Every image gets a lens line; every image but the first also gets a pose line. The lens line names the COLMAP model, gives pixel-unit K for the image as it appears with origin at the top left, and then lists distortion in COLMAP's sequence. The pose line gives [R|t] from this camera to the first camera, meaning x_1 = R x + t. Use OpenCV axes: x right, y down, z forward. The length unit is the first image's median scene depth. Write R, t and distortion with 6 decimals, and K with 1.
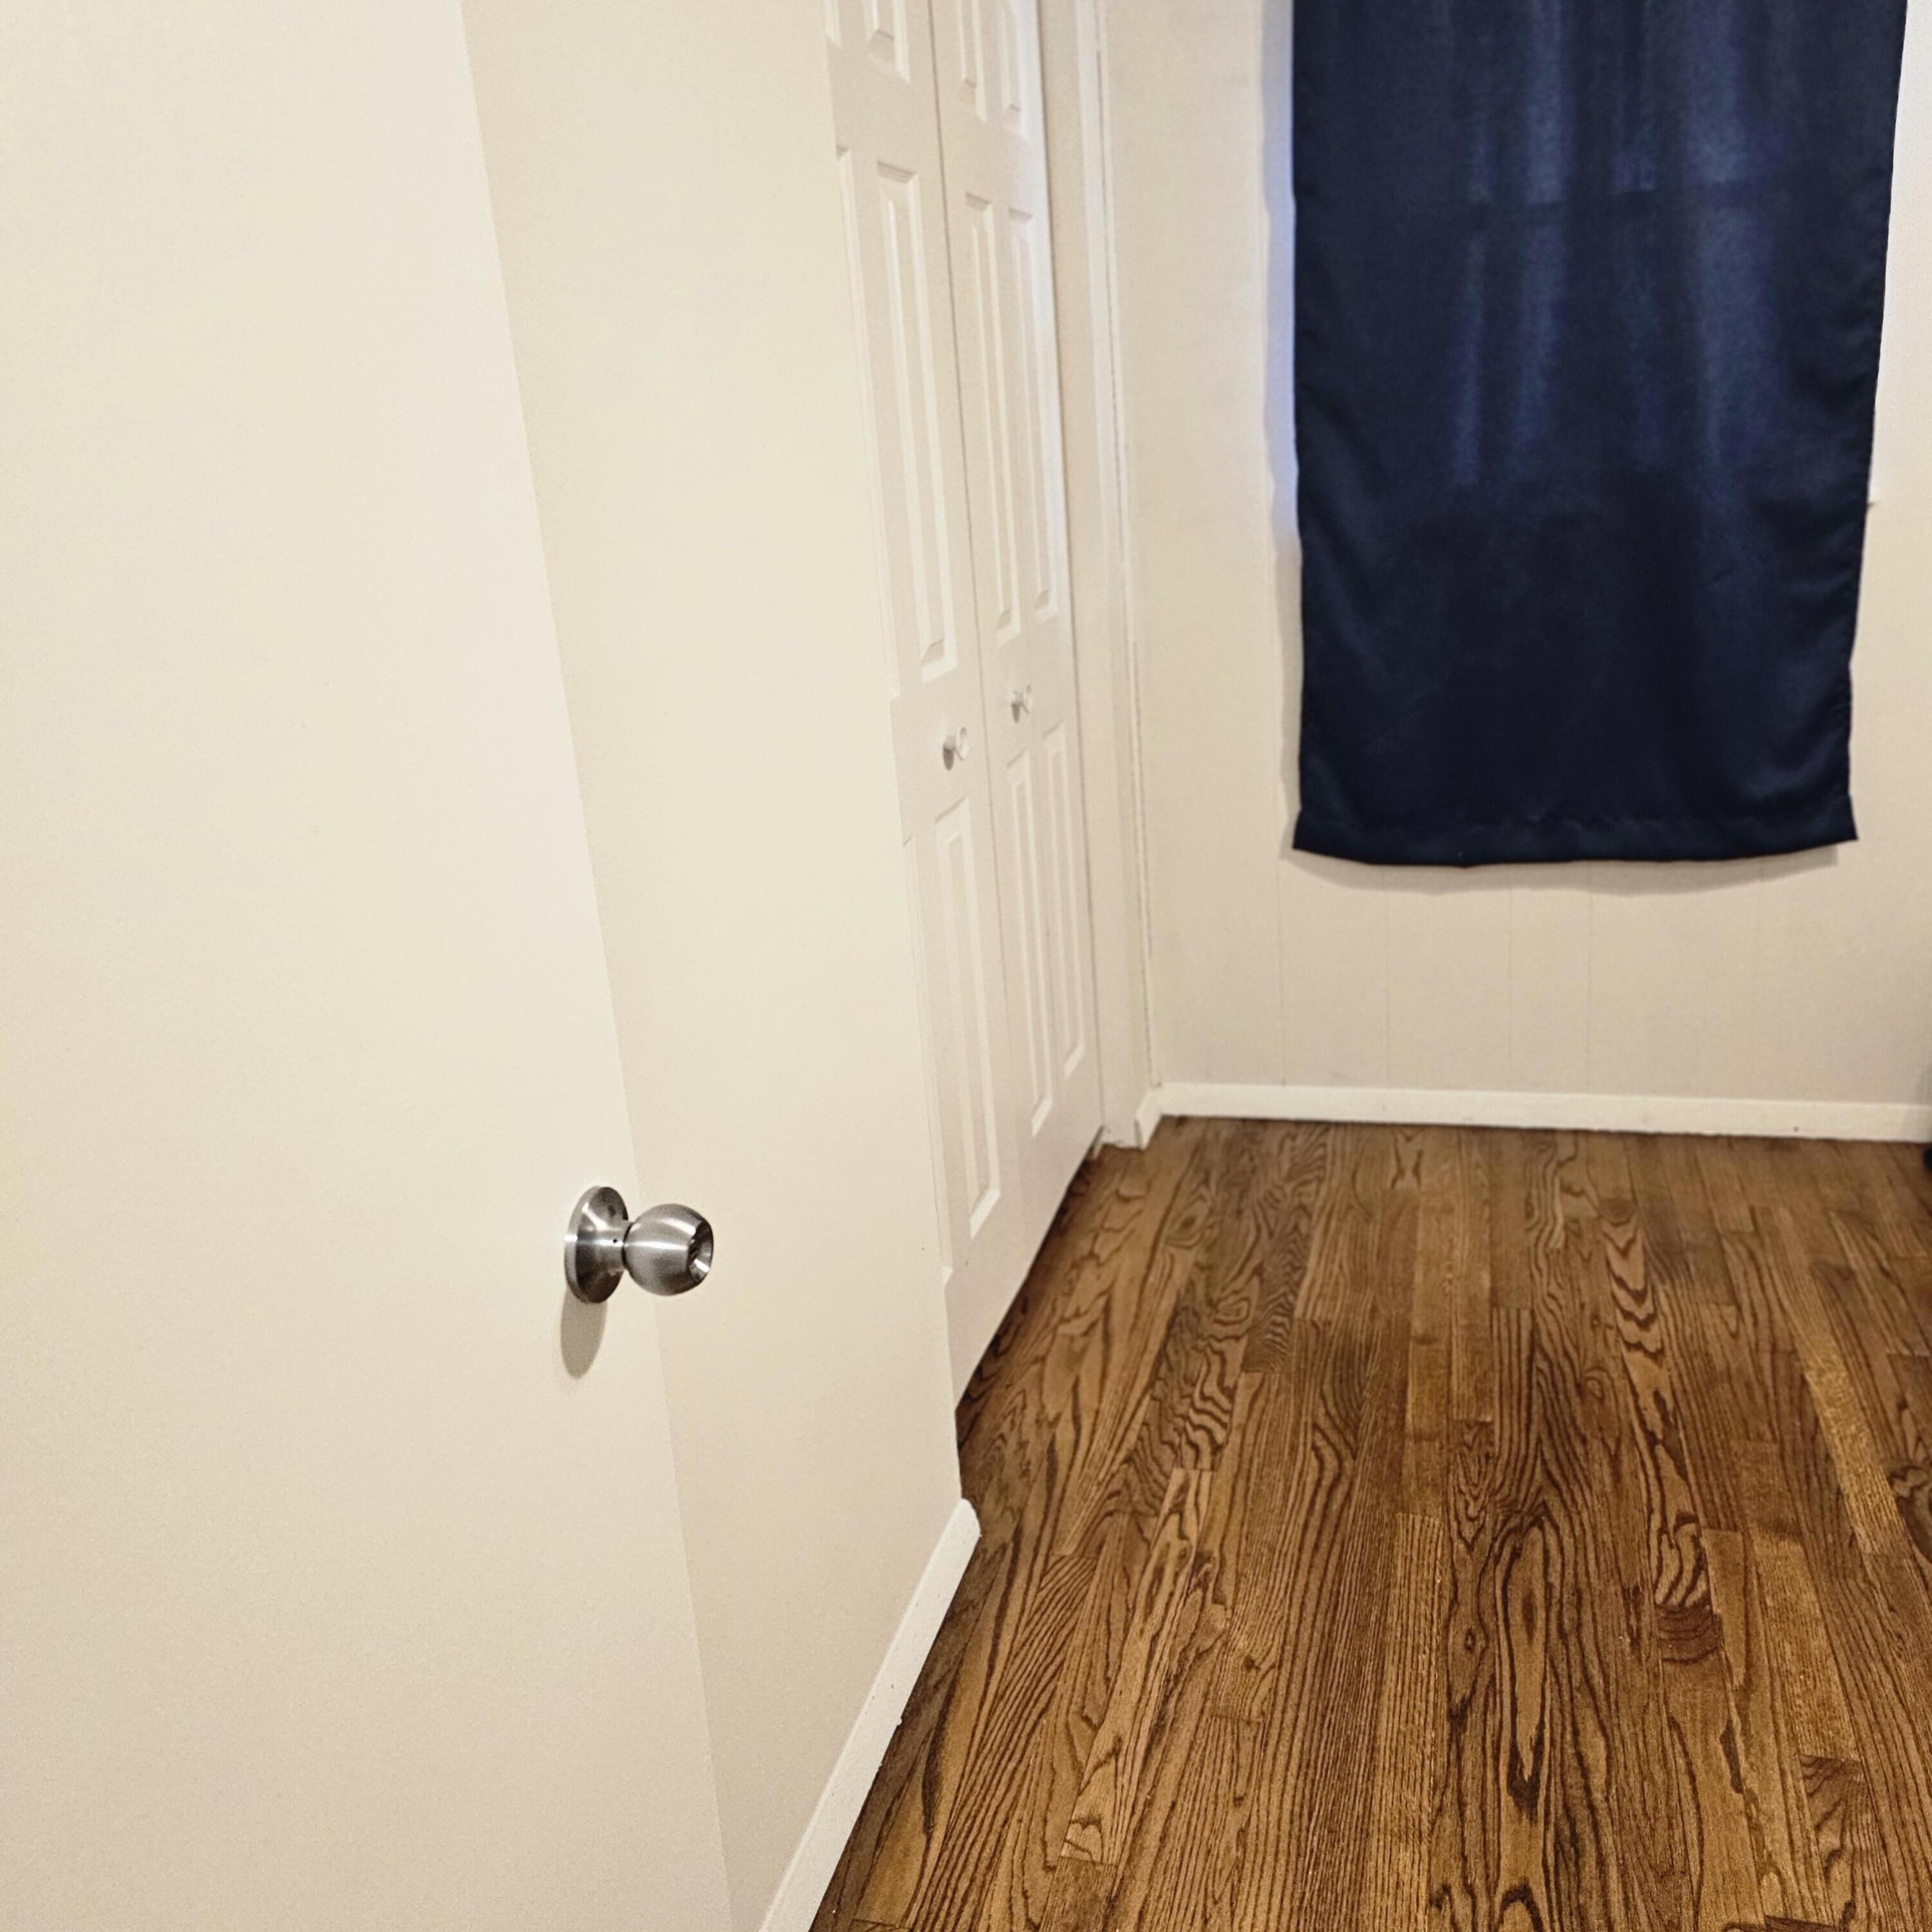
lens RADIAL K [[1724.2, 0, 924.5], [0, 1724.2, 937.2], [0, 0, 1]] dist [0.046287, -0.047913]
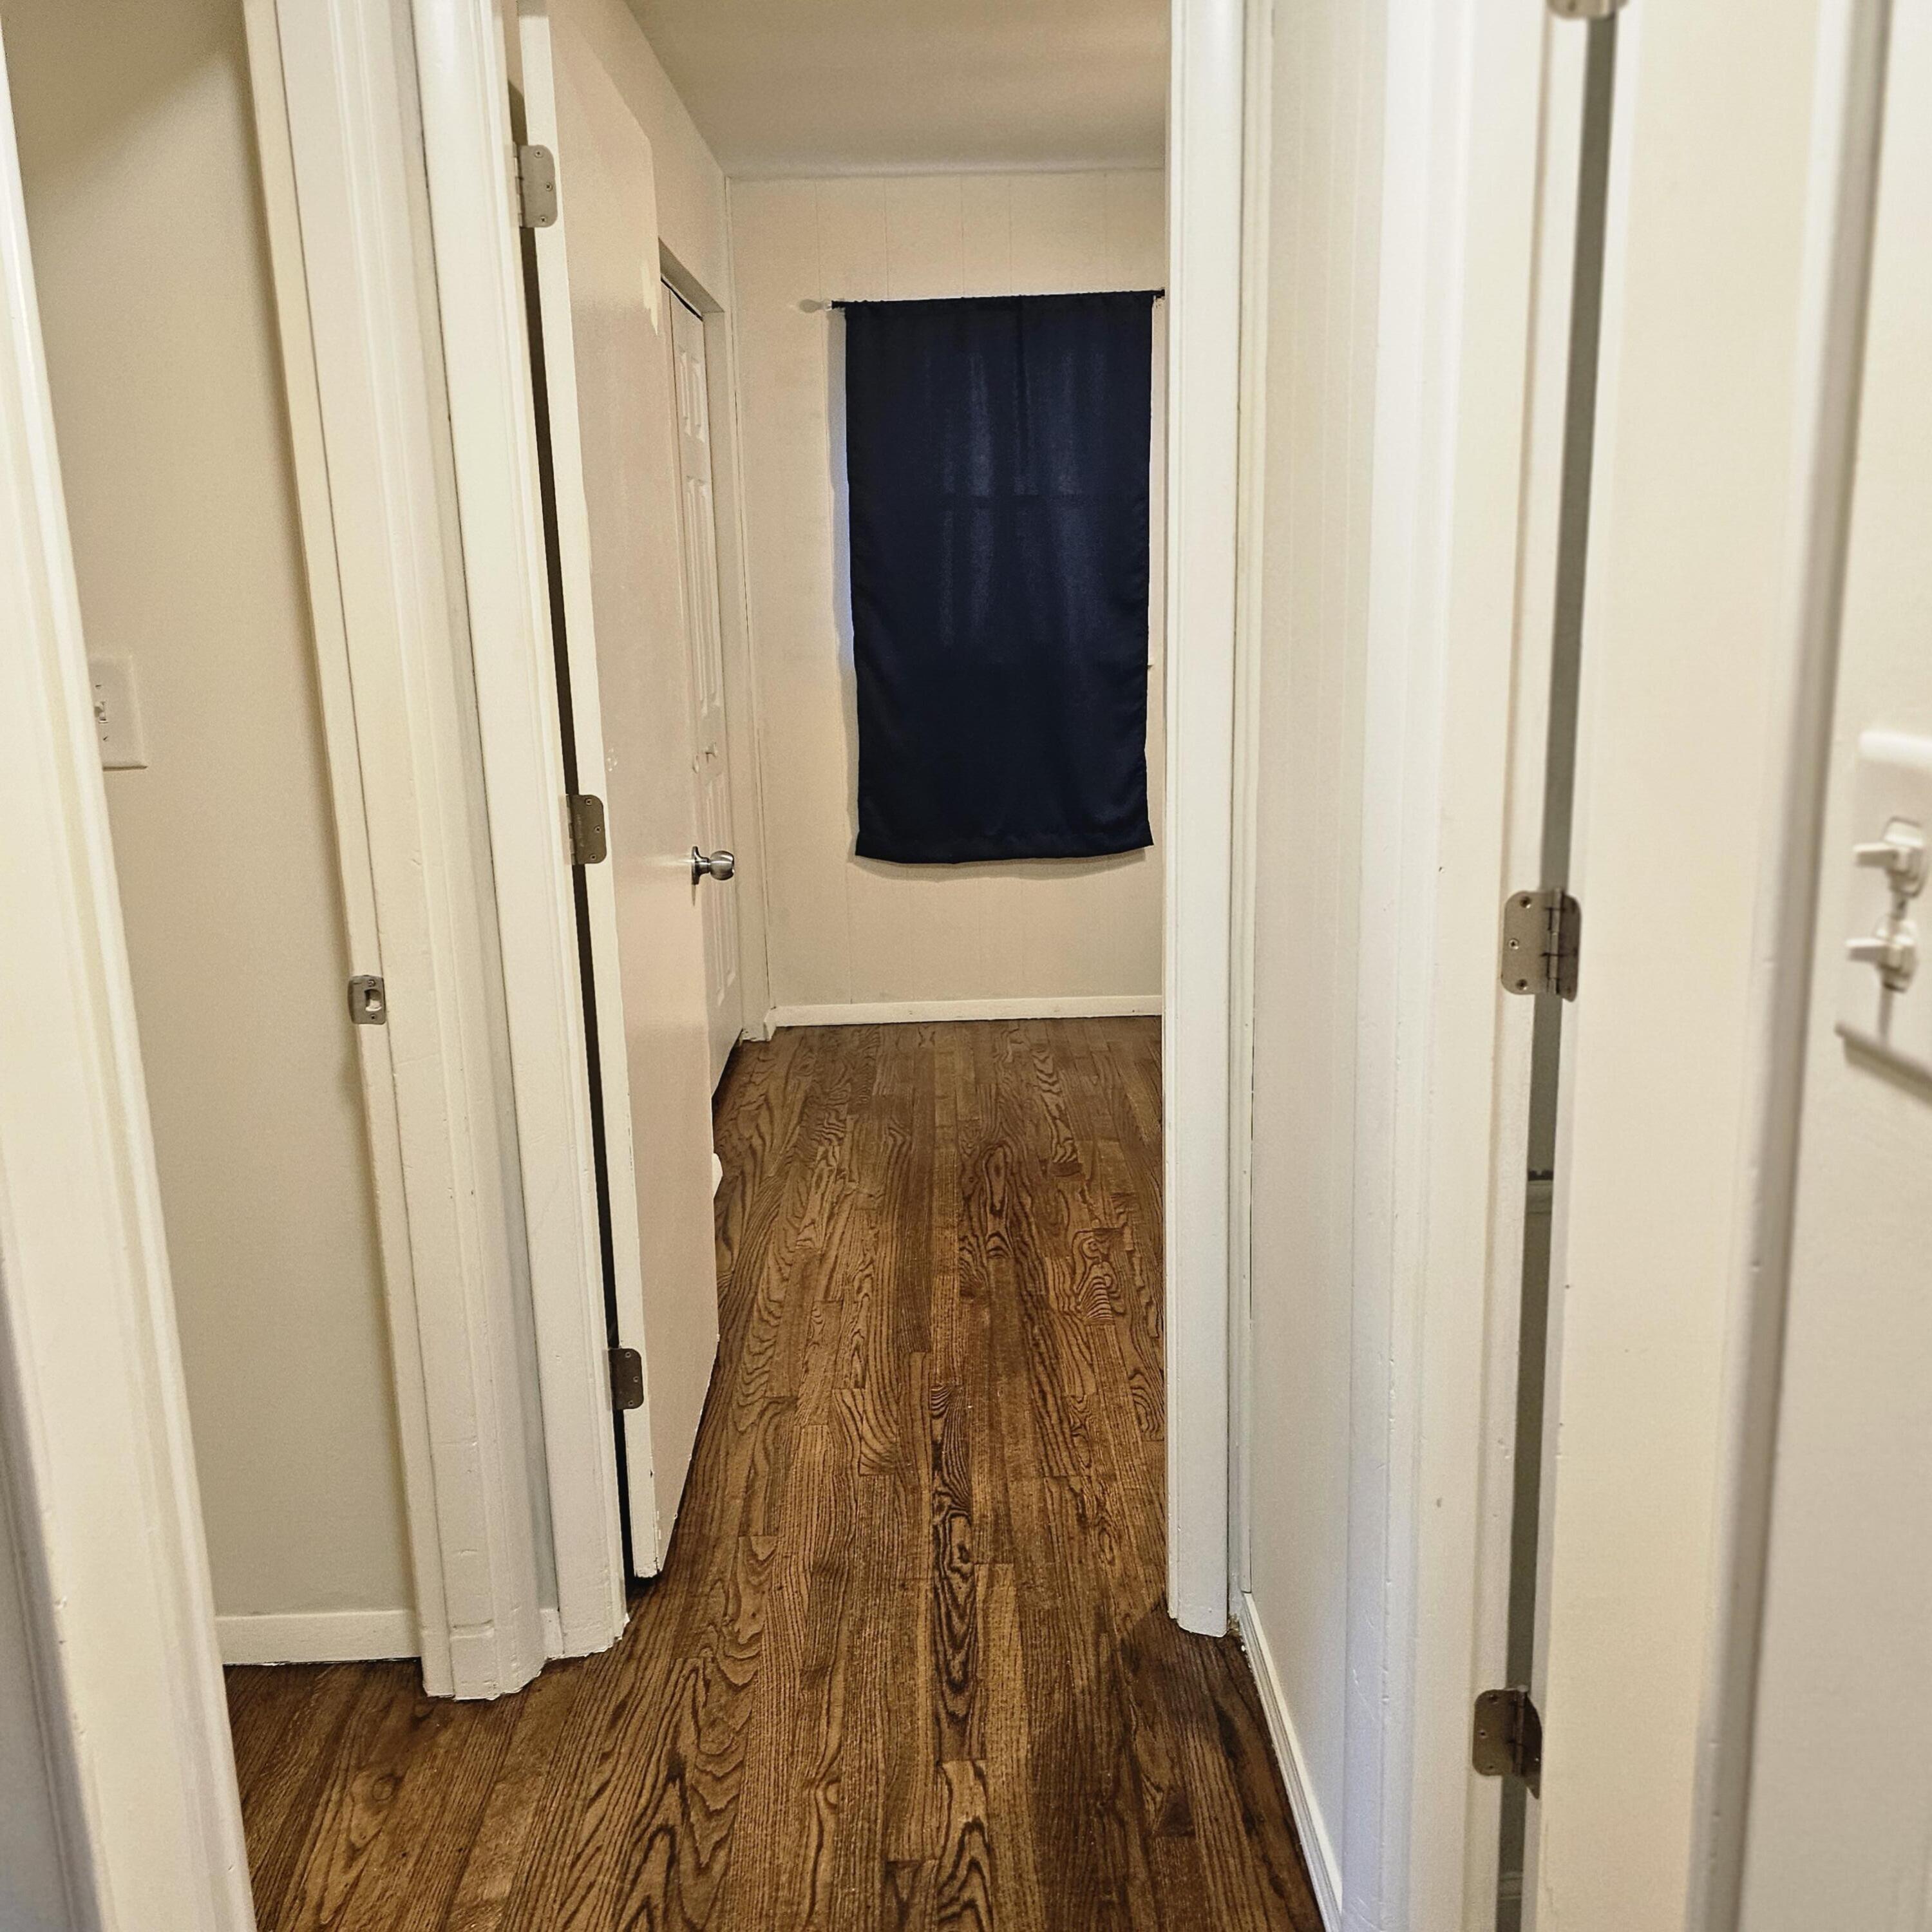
lens RADIAL K [[1724.2, 0, 970.4], [0, 1724.2, 963.6], [0, 0, 1]] dist [0.046287, -0.047913]
pose [[0.948513, -0.007344, 0.316653, -0.253330], [0.033770, 0.996377, -0.078048, 0.226684], [-0.314933, 0.084723, 0.945325, -0.726748]]
